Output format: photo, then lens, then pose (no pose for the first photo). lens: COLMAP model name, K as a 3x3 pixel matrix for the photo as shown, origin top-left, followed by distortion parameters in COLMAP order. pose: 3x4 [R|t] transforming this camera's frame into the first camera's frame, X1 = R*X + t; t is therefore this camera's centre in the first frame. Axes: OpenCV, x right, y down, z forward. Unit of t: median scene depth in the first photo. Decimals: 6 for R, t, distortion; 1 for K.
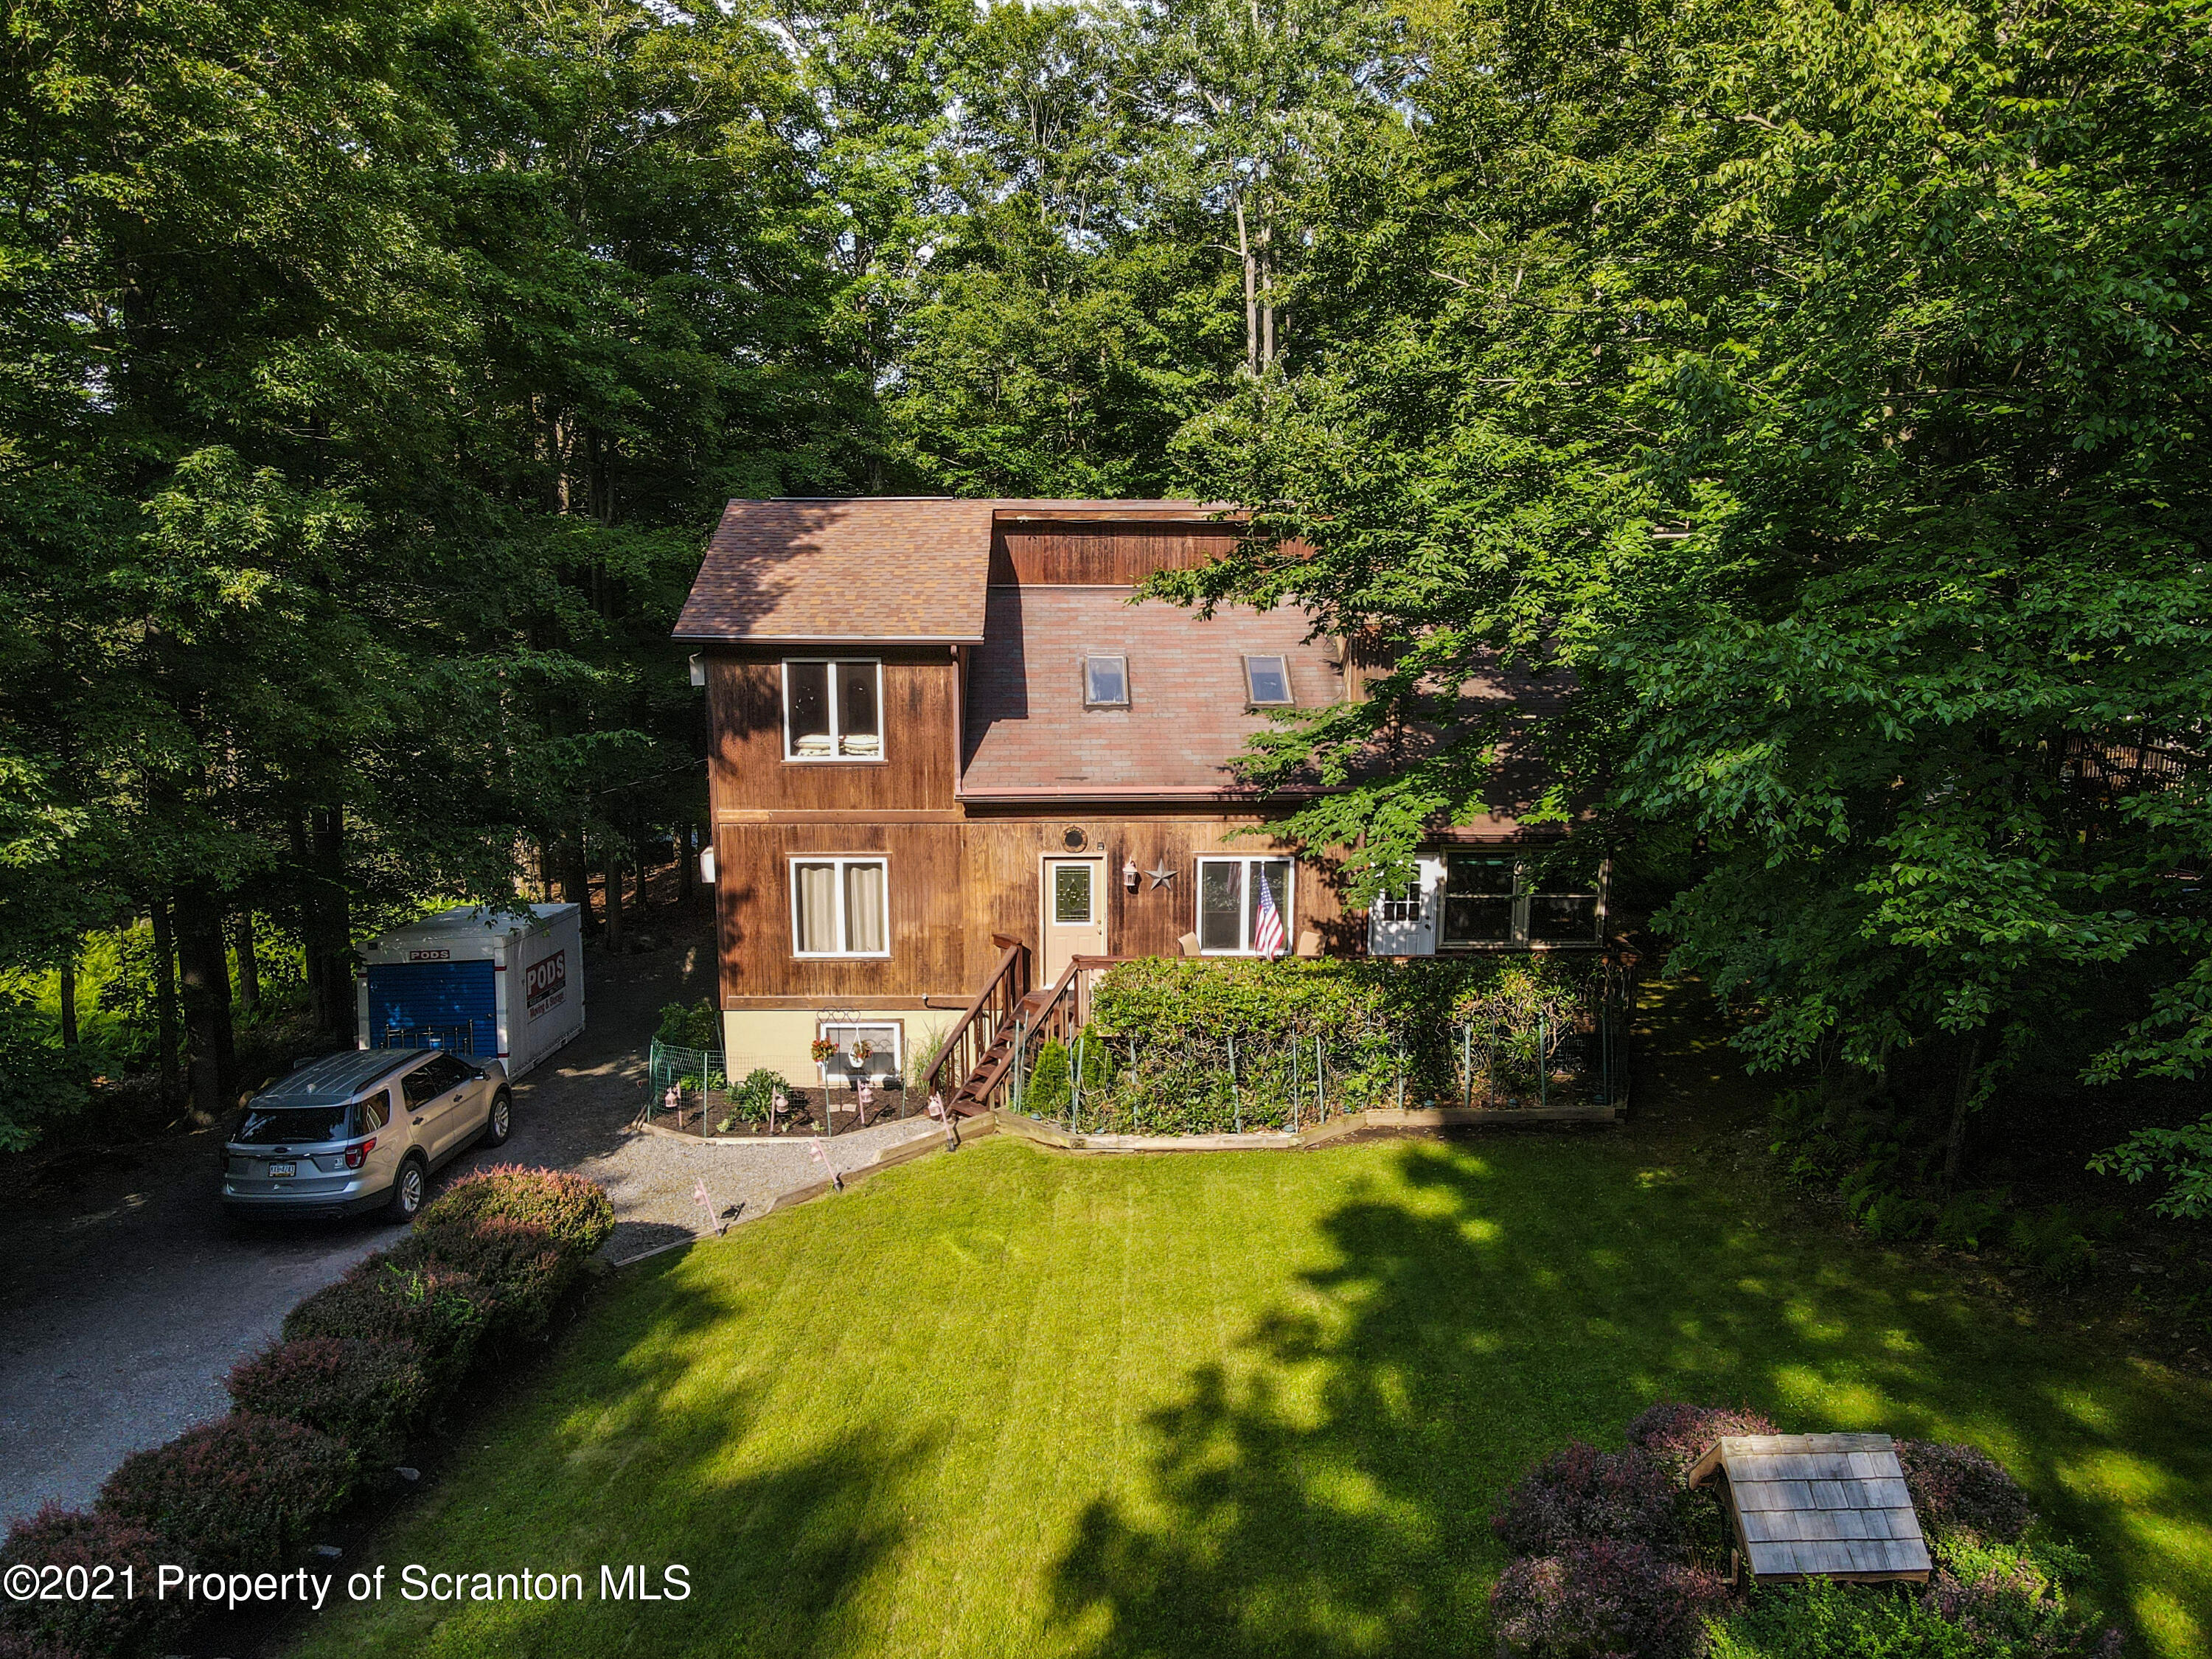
lens RADIAL K [[1590.7, 0, 1105.5], [0, 1590.7, 820.7], [0, 0, 1]] dist [-0.001977, -0.004071]
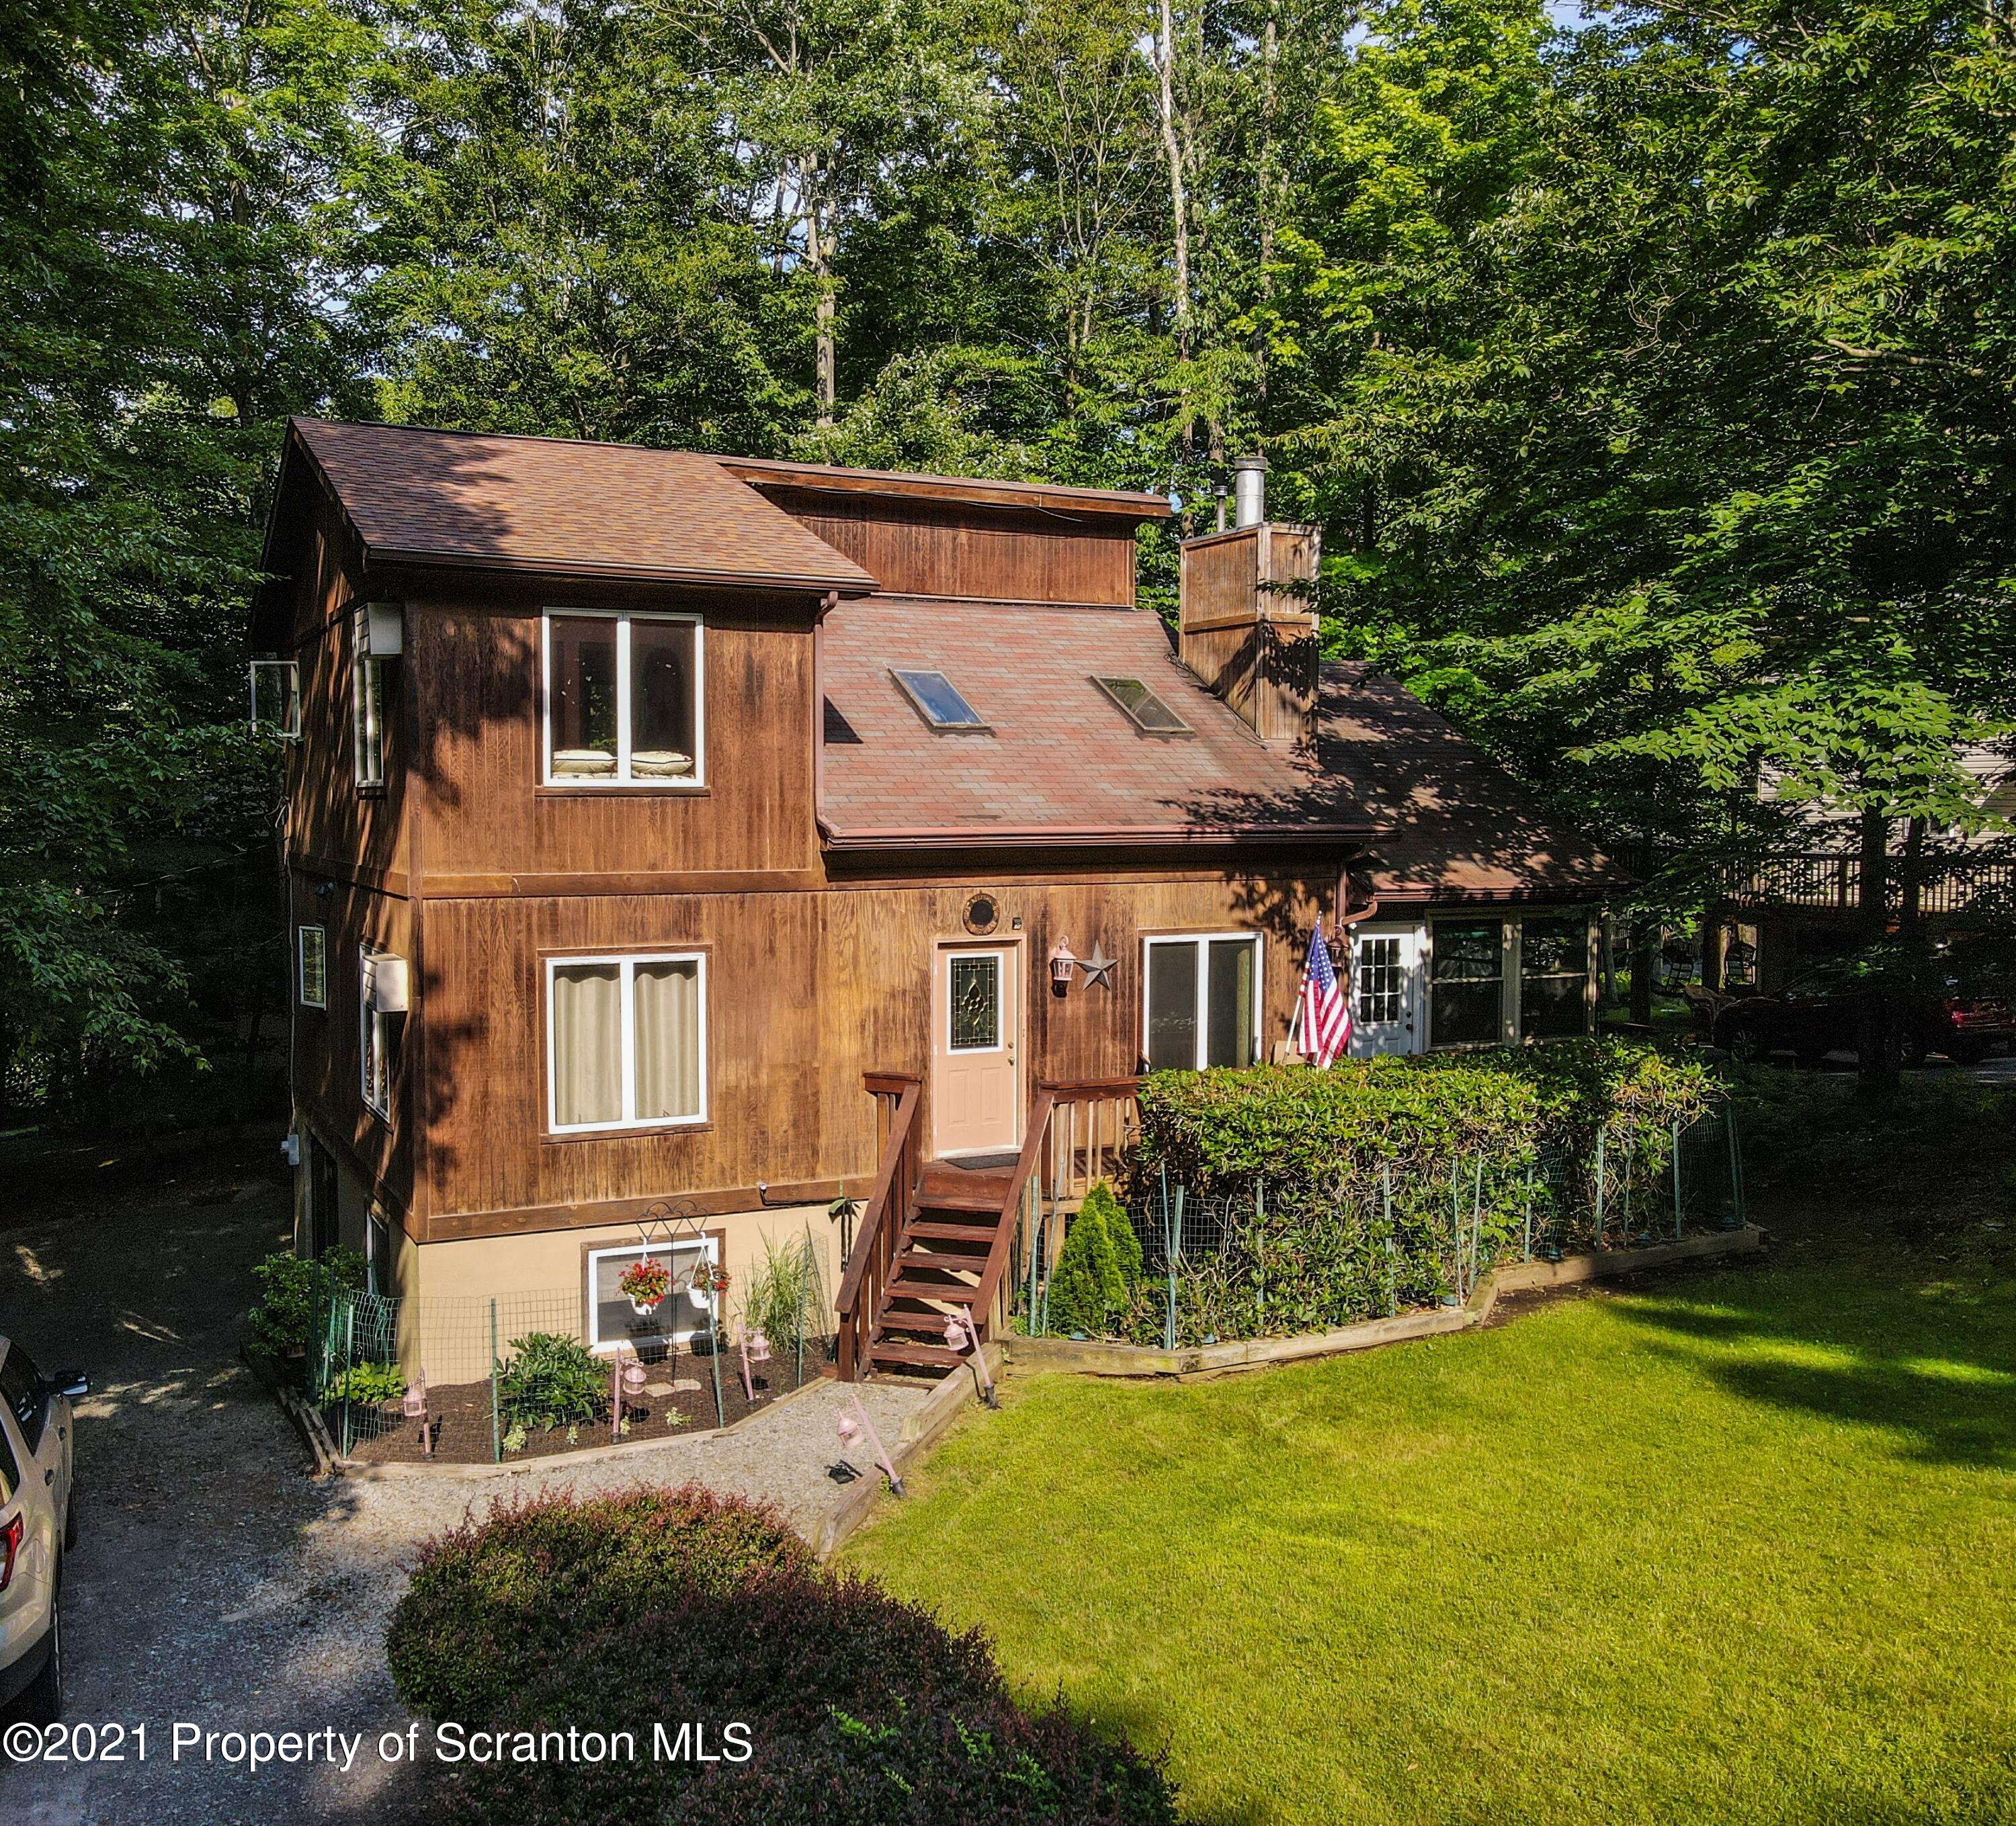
lens RADIAL K [[1747.0, 0, 875.7], [0, 1747.0, 907.0], [0, 0, 1]] dist [-0.015682, 0.009204]
pose [[0.914962, -0.024438, 0.402799, -0.344237], [0.079506, 0.989517, -0.120563, 0.091197], [-0.395630, 0.142335, 0.907313, 0.379433]]
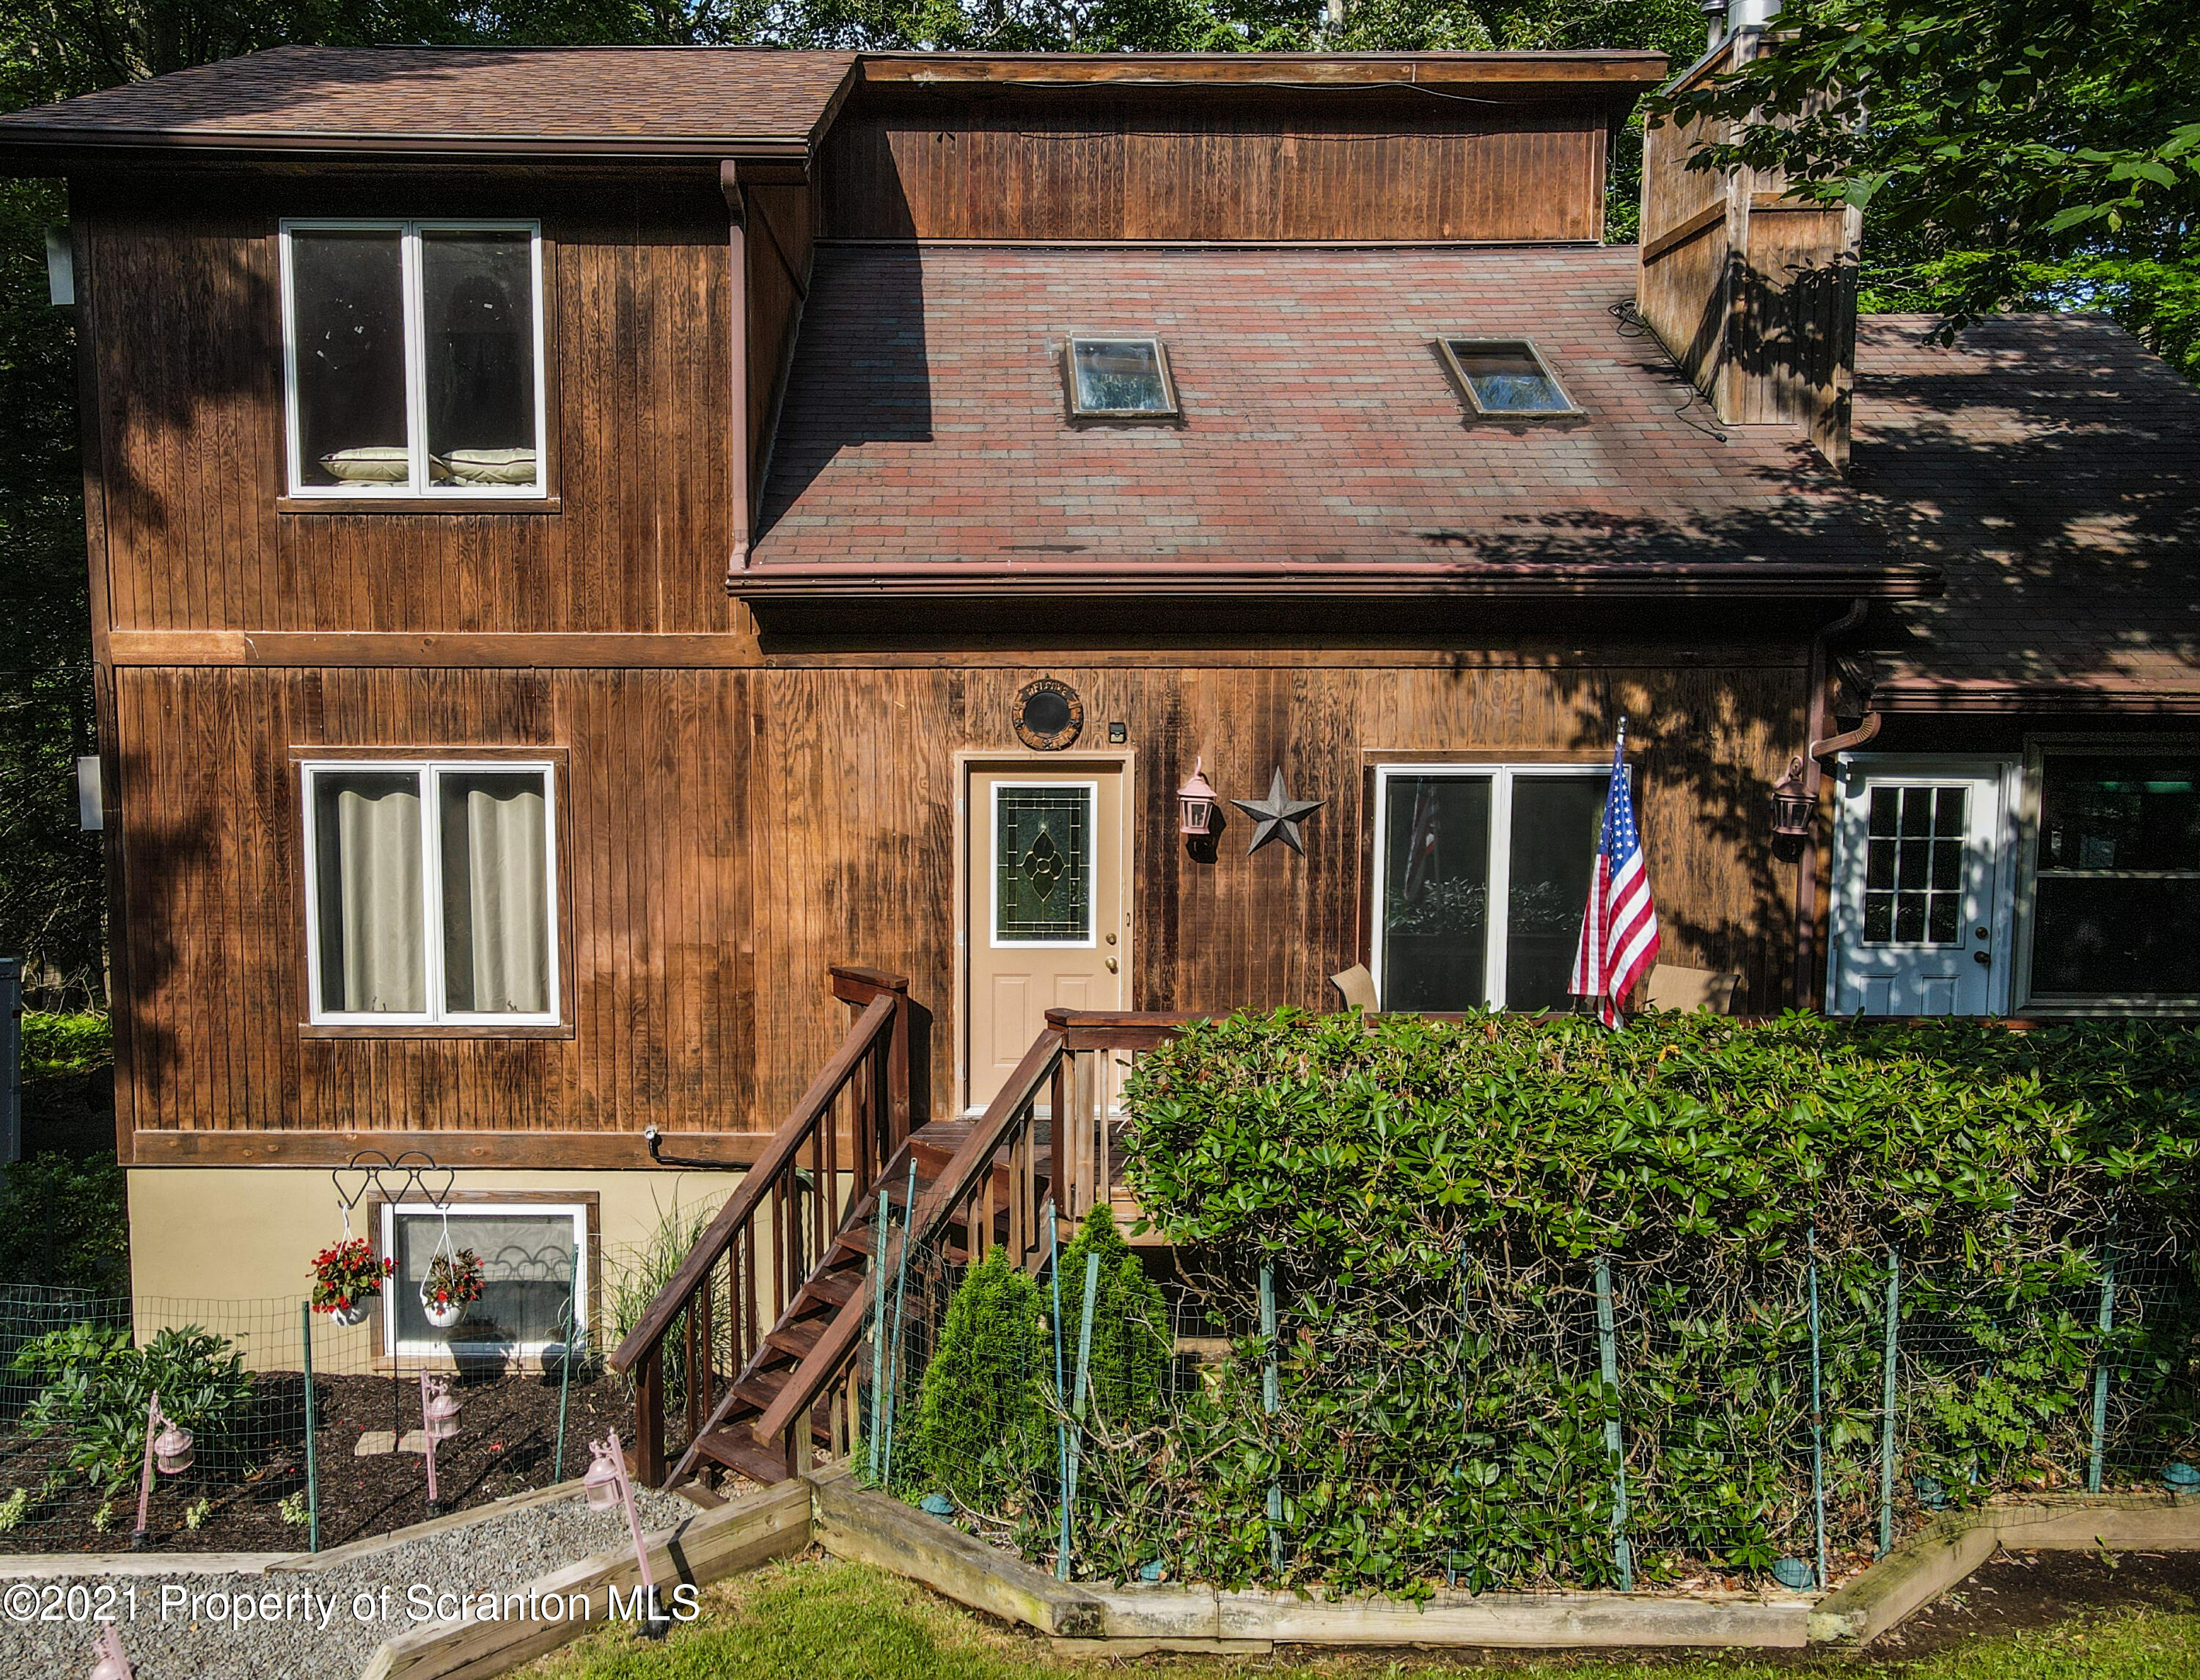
lens RADIAL K [[1743.8, 0, 990.0], [0, 1743.8, 818.6], [0, 0, 1]] dist [-0.002659, 0.020121]
pose [[0.999719, 0.003346, -0.023468, -0.023738], [-0.005700, 0.994870, -0.101000, 0.079009], [0.023010, 0.101105, 0.994610, 0.592502]]
